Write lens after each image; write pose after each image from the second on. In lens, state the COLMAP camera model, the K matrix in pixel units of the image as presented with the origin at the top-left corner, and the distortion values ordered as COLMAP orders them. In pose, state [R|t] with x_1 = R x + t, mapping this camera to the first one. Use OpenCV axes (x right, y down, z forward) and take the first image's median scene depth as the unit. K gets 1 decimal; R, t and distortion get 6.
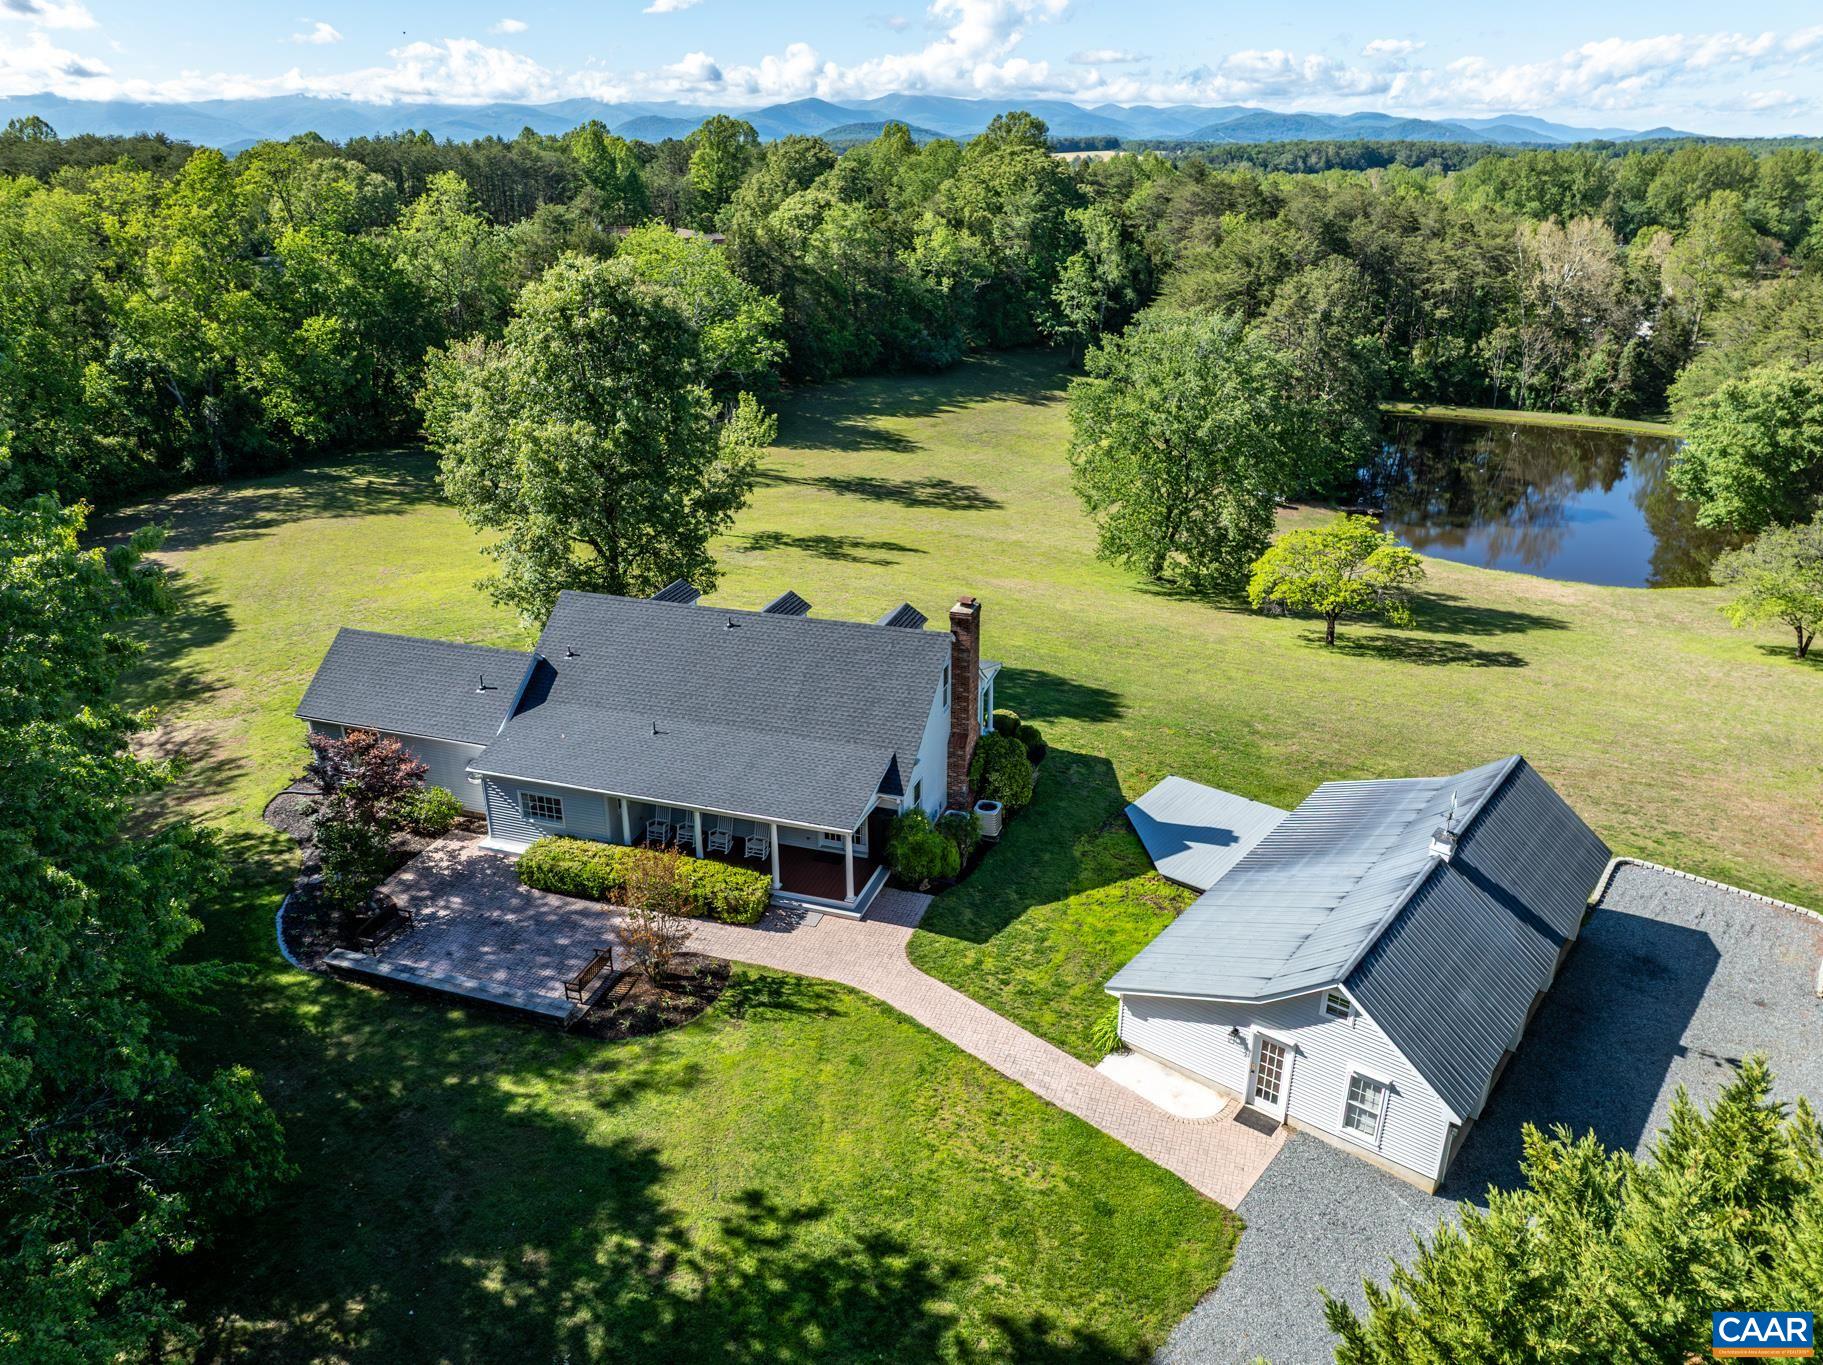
lens RADIAL K [[1333.5, 0, 911.5], [0, 1333.5, 682.5], [0, 0, 1]] dist [-0.030823, 0.002712]
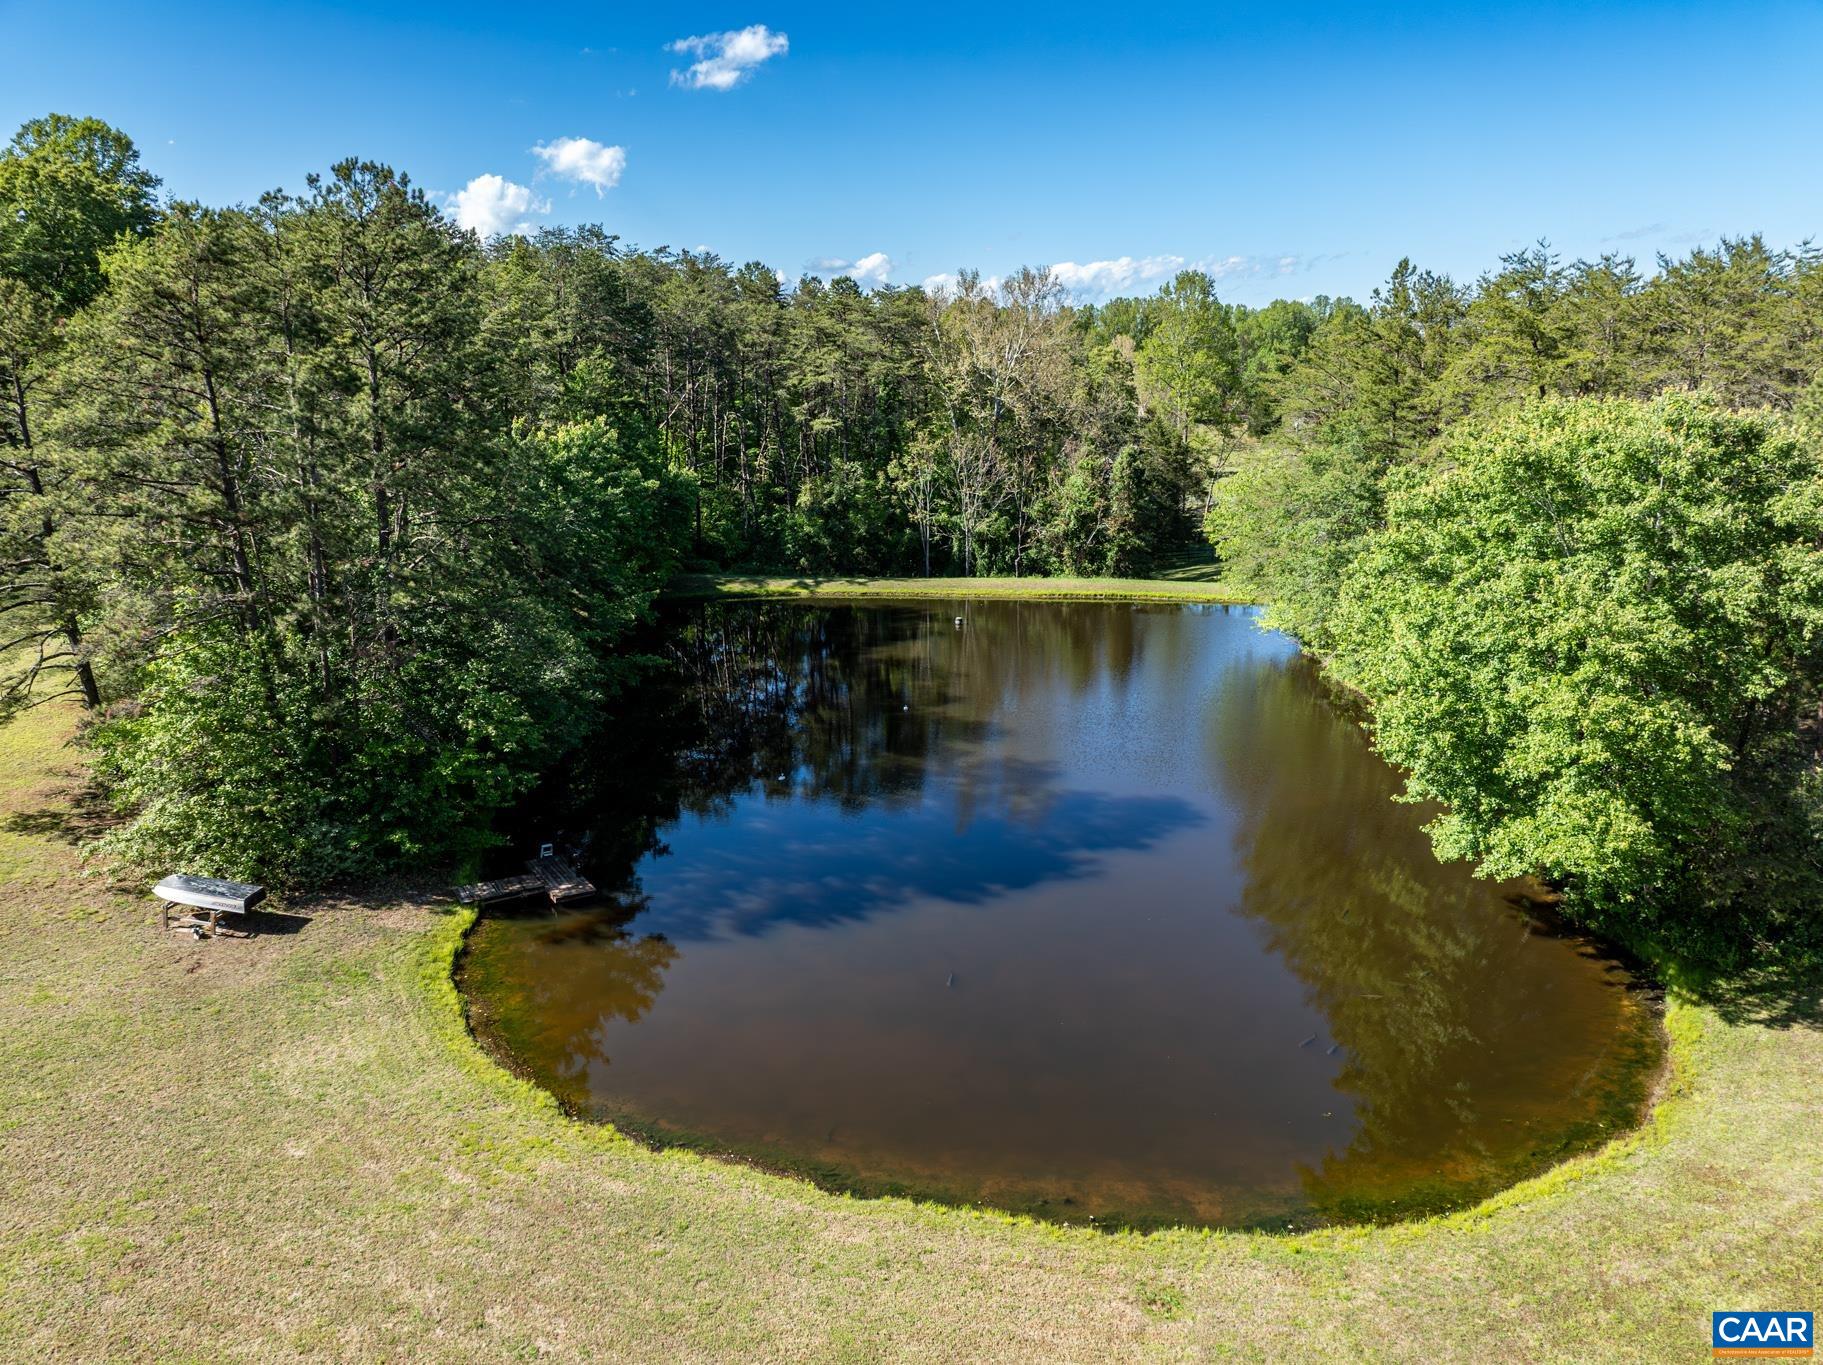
lens RADIAL K [[1333.5, 0, 911.5], [0, 1333.5, 682.5], [0, 0, 1]] dist [-0.030823, 0.002712]
pose [[0.934416, -0.090099, 0.344601, 0.228210], [0.138539, 0.983231, -0.118586, -0.092689], [-0.328138, 0.158550, 0.931229, 0.465125]]
